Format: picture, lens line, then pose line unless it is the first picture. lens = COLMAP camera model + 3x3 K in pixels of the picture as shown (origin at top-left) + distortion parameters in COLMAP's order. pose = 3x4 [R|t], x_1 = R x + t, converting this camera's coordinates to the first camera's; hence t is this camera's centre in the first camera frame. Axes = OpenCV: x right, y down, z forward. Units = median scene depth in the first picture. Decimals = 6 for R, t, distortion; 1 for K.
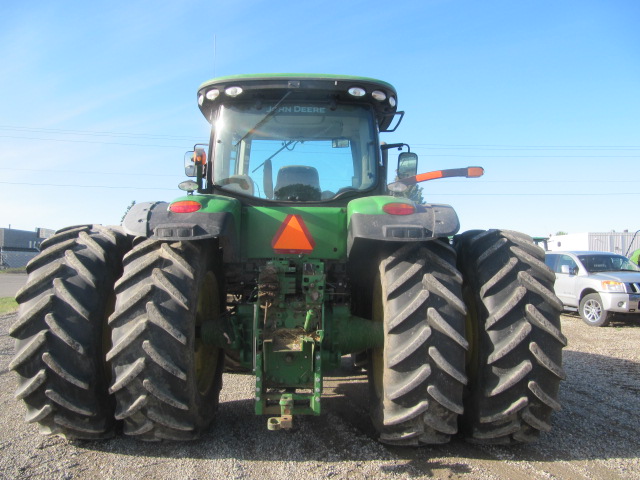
lens RADIAL K [[527.1, 0, 320.0], [0, 527.1, 240.0], [0, 0, 1]] dist [-0.049019, 0.014006]
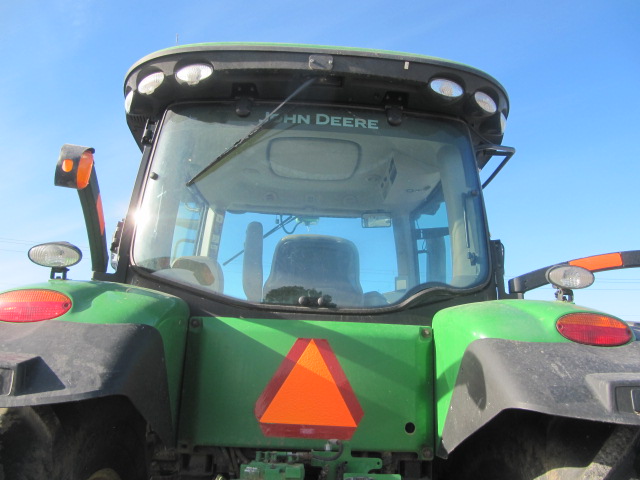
lens RADIAL K [[527.1, 0, 320.0], [0, 527.1, 240.0], [0, 0, 1]] dist [-0.049019, 0.014006]
pose [[0.998438, 0.037817, 0.041123, -0.063395], [-0.026835, 0.970230, -0.240694, -0.023472], [-0.049001, 0.239215, 0.969729, 0.570334]]
